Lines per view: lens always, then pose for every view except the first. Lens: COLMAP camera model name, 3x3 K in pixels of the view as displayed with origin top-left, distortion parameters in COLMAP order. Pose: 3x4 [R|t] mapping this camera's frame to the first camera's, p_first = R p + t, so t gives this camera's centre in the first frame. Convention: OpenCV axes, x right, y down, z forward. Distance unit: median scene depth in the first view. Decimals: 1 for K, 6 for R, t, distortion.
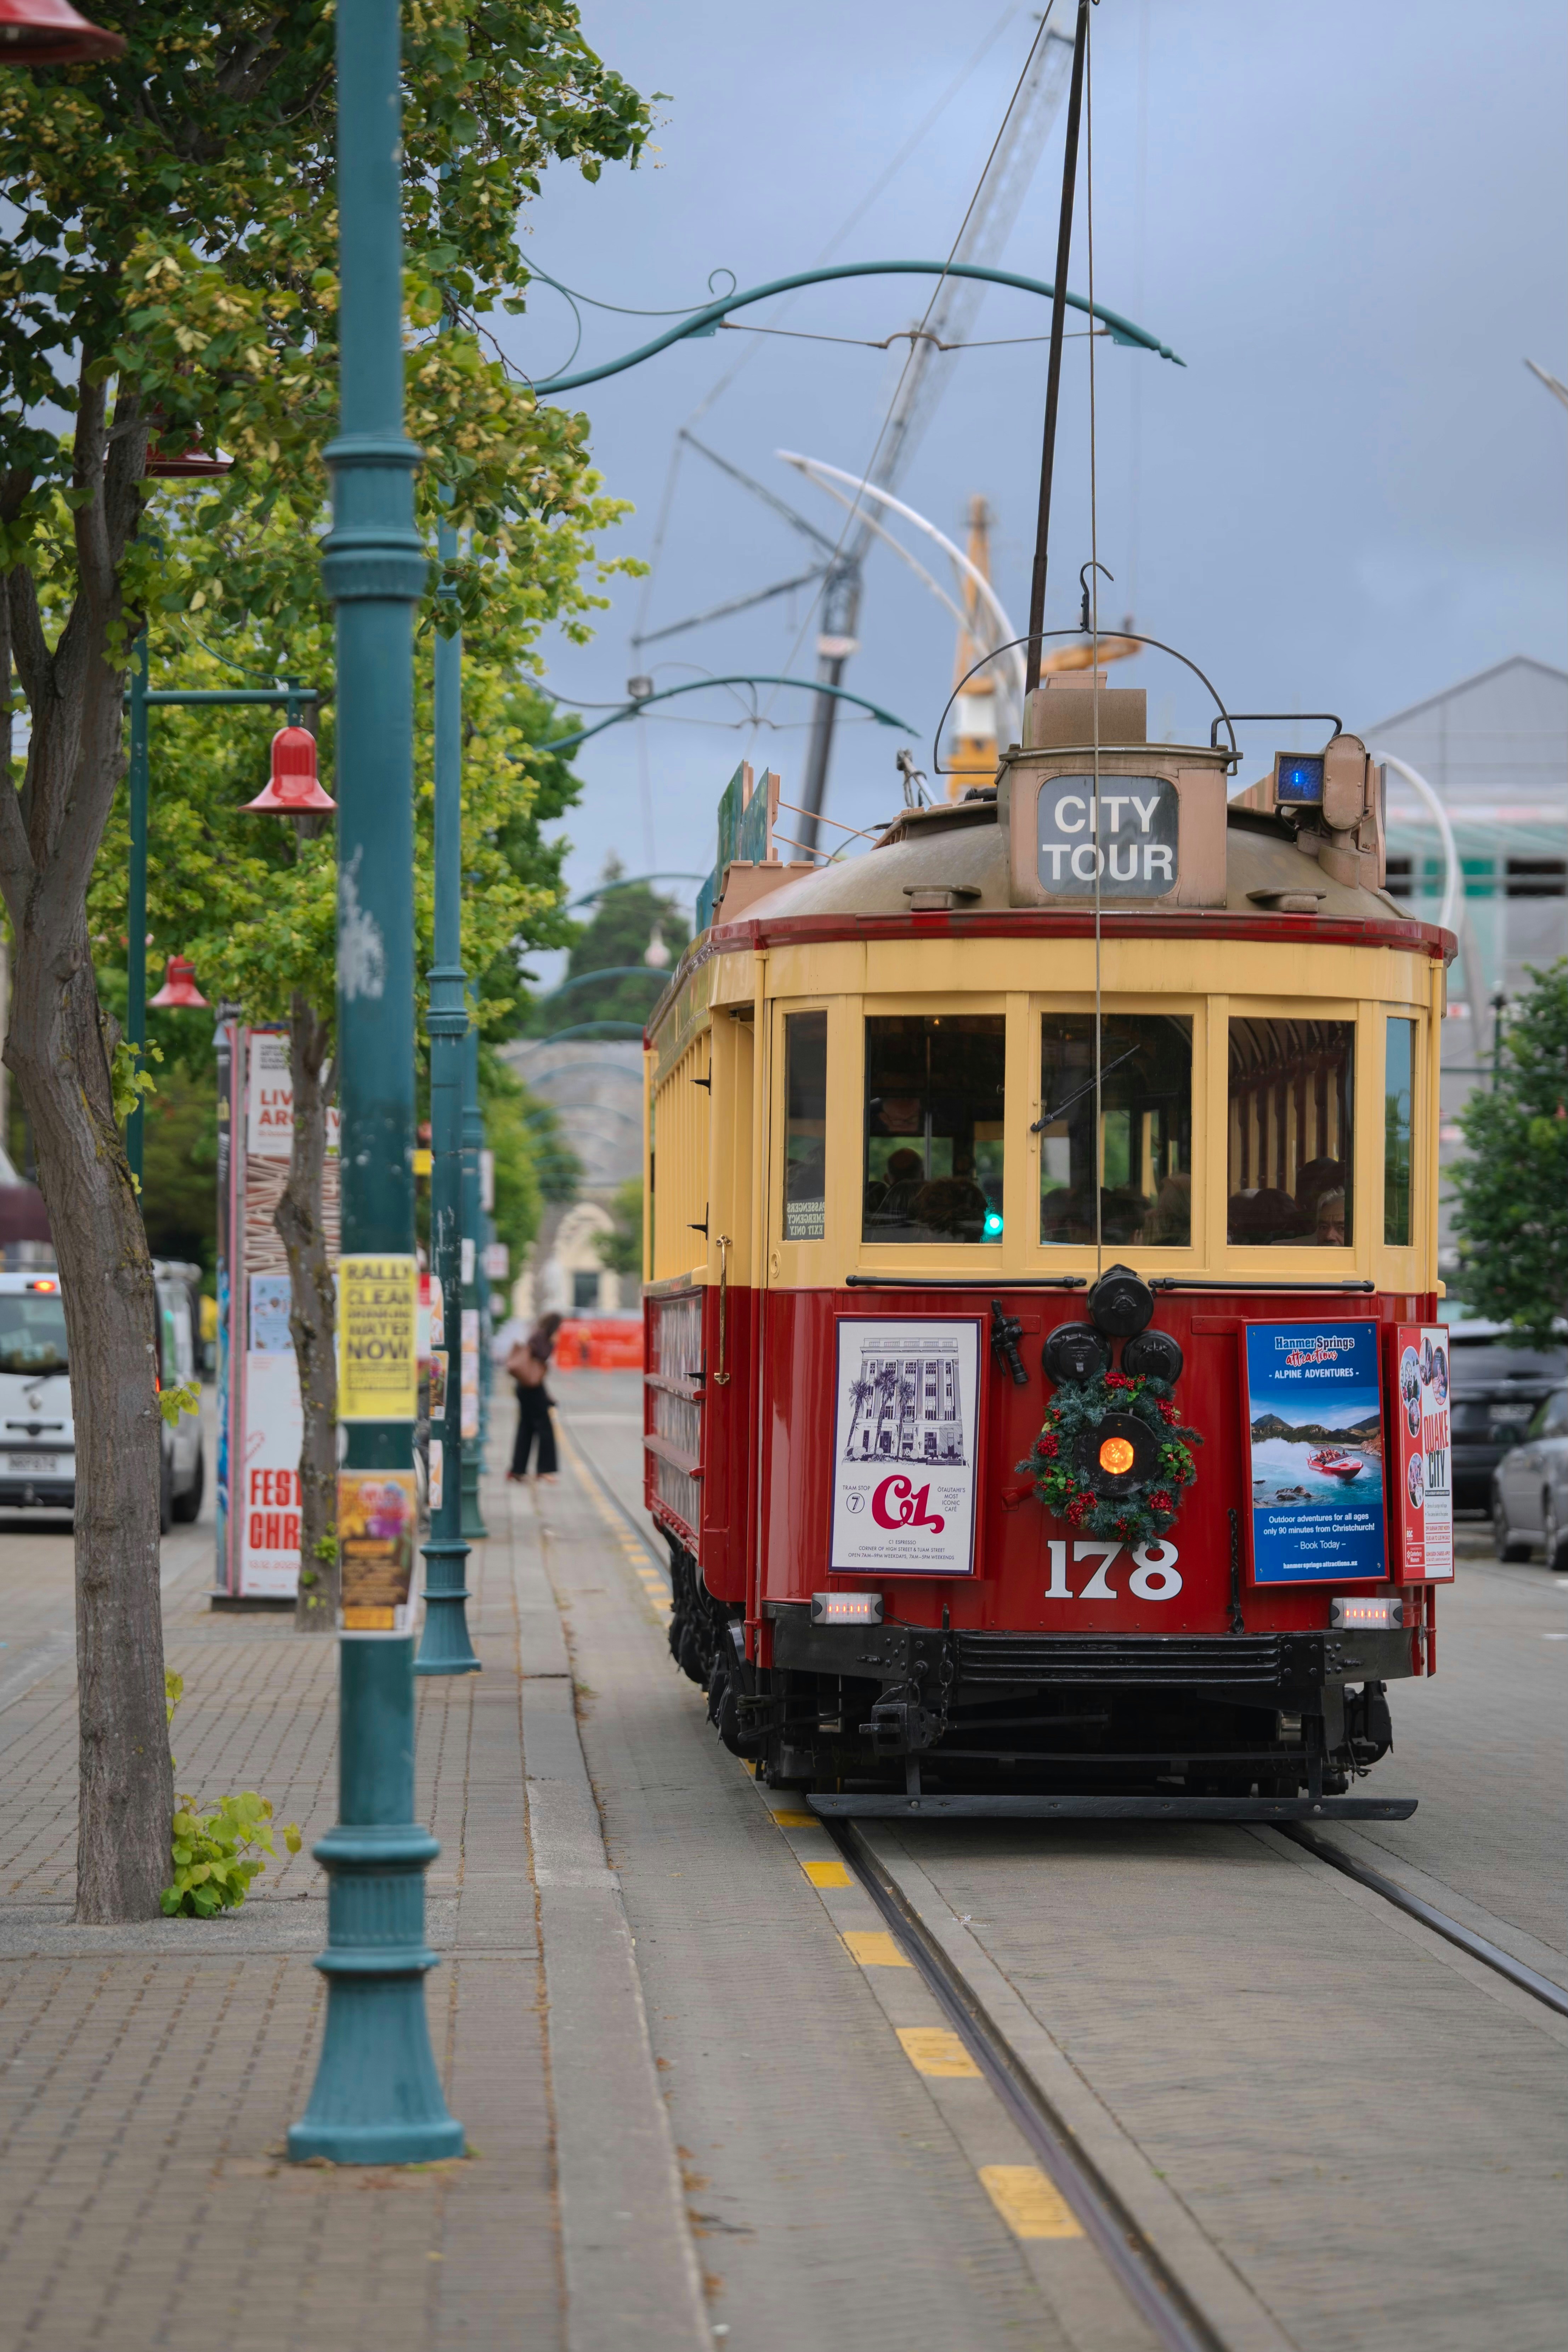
lens RADIAL K [[8317.0, 0, 784.0], [0, 8317.0, 1176.0], [0, 0, 1]] dist [0.970769, 0.340552]
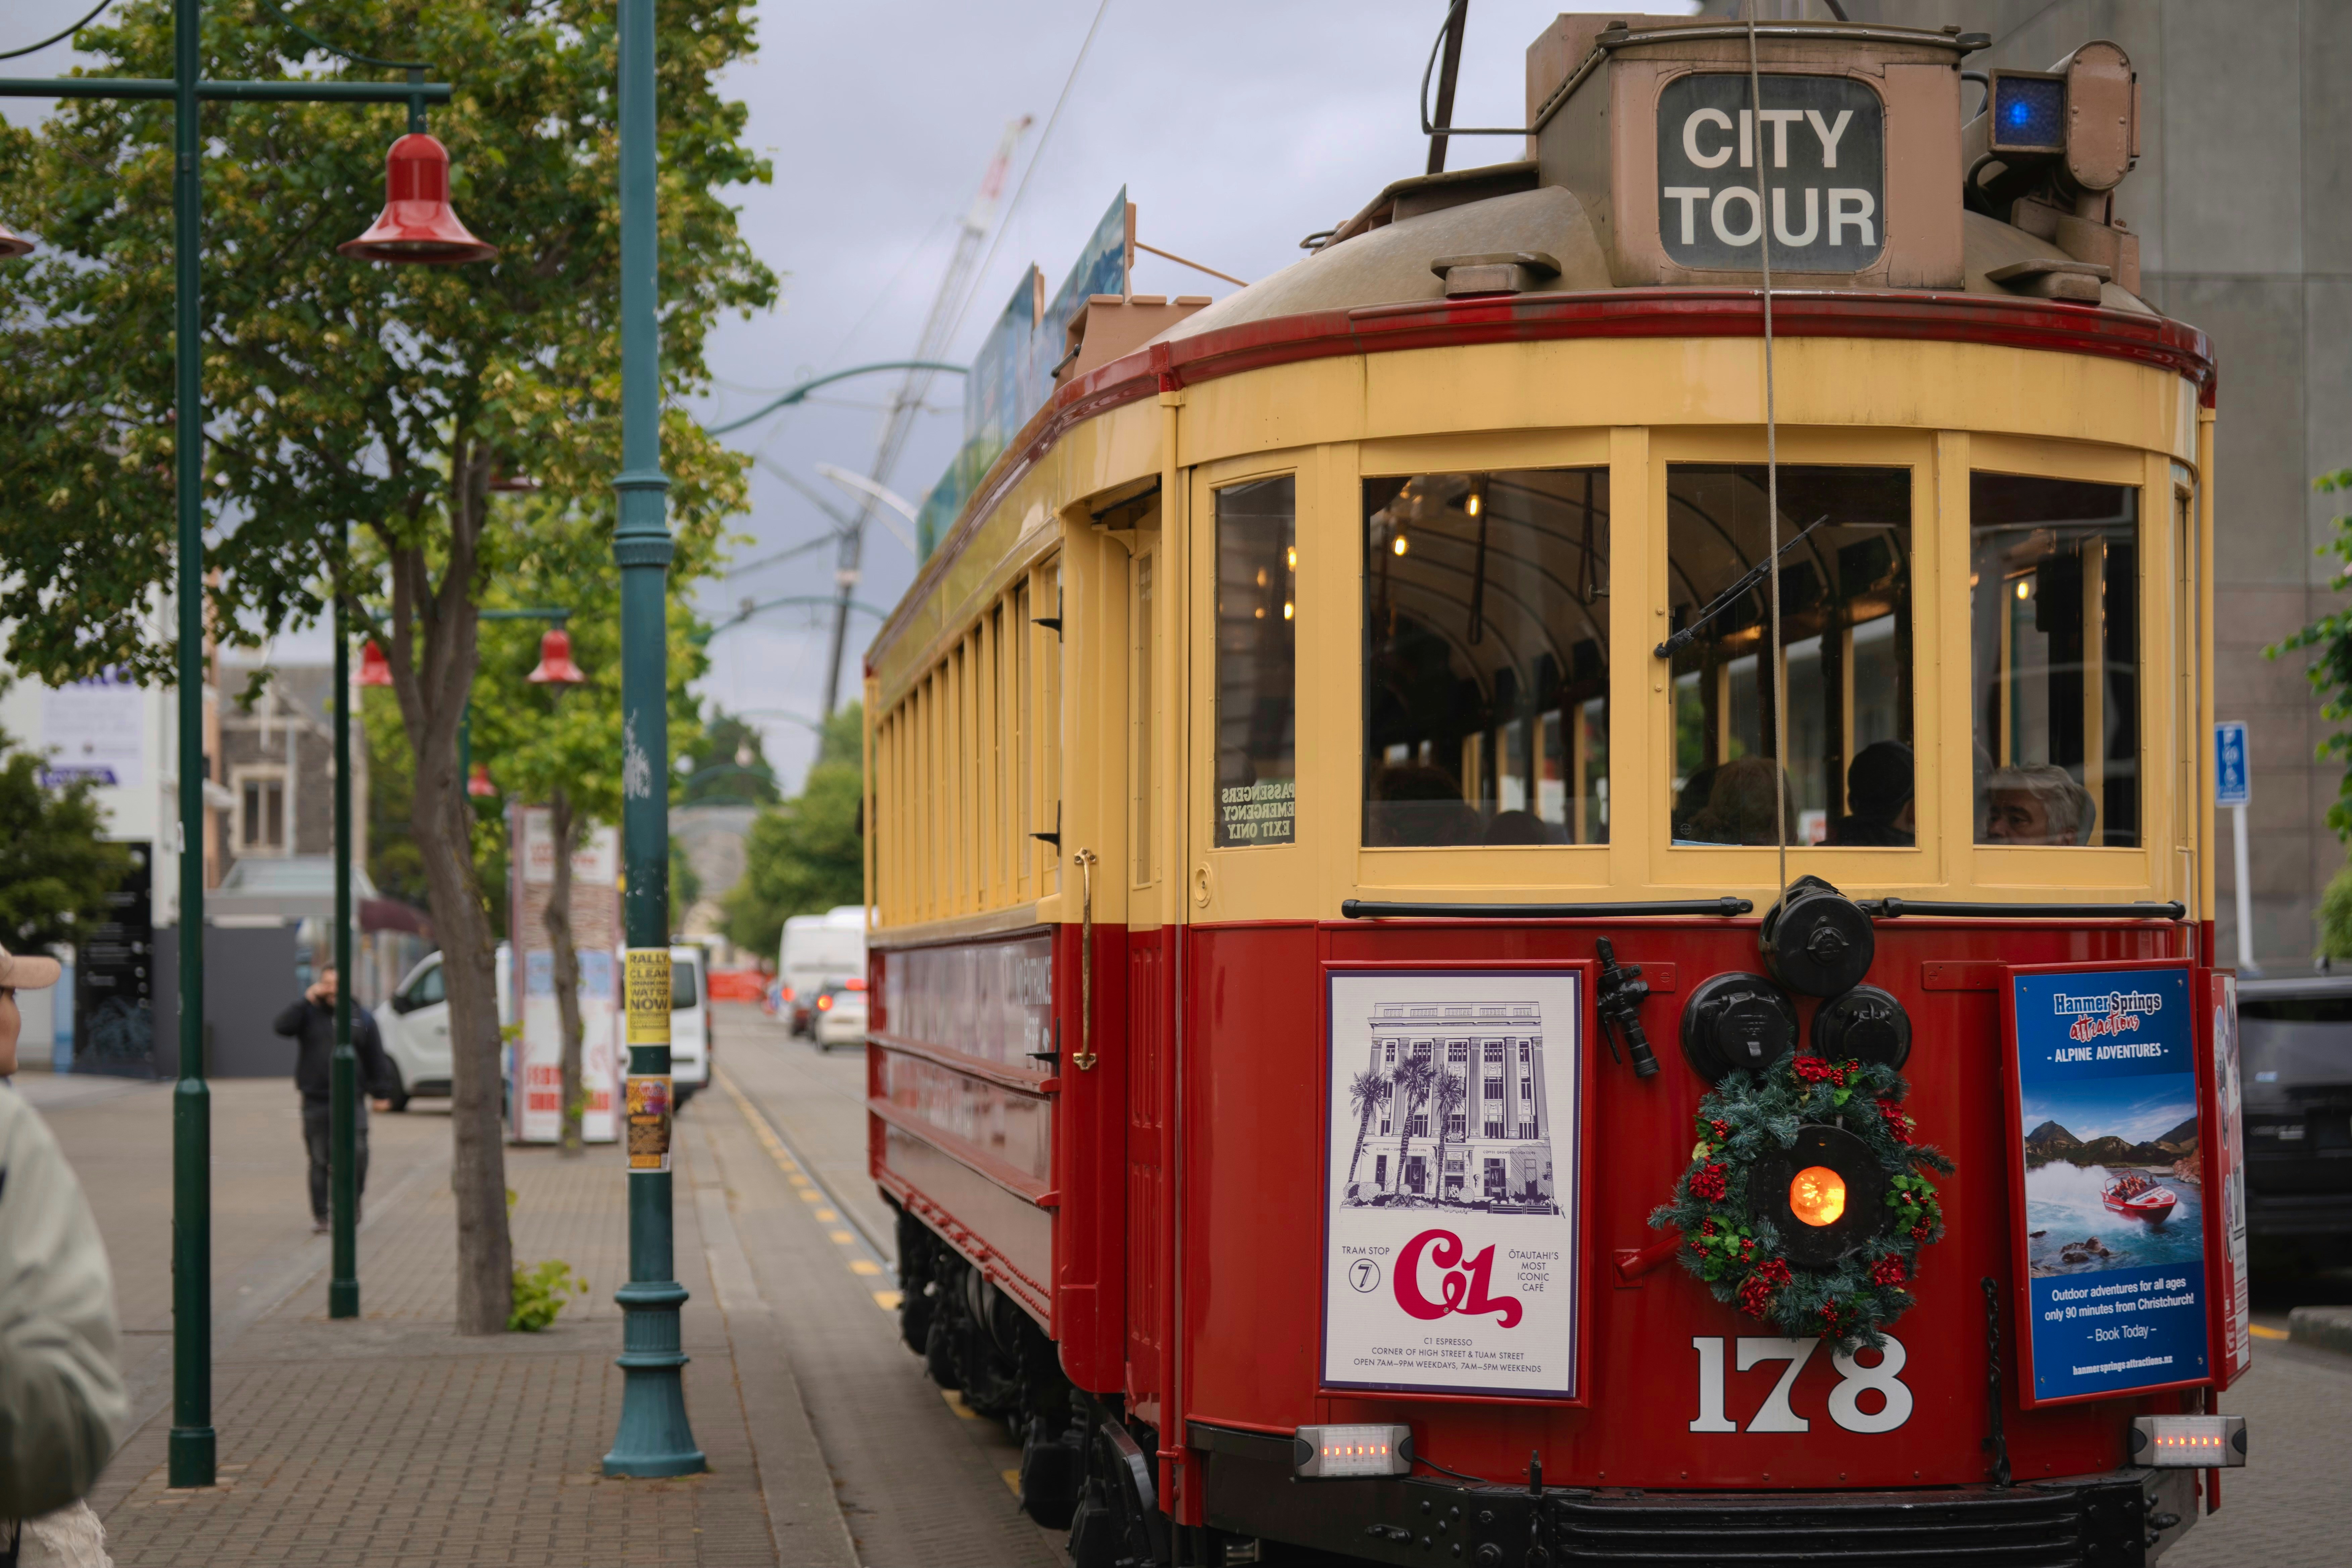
lens RADIAL K [[4777.7, 0, 1175.9], [0, 4777.7, 813.7], [0, 0, 1]] dist [0.054545, 0.034562]
pose [[0.997152, -0.007097, 0.075084, -0.030948], [0.008219, 0.999859, -0.014642, 0.010702], [-0.074970, 0.015217, 0.997070, 0.654588]]
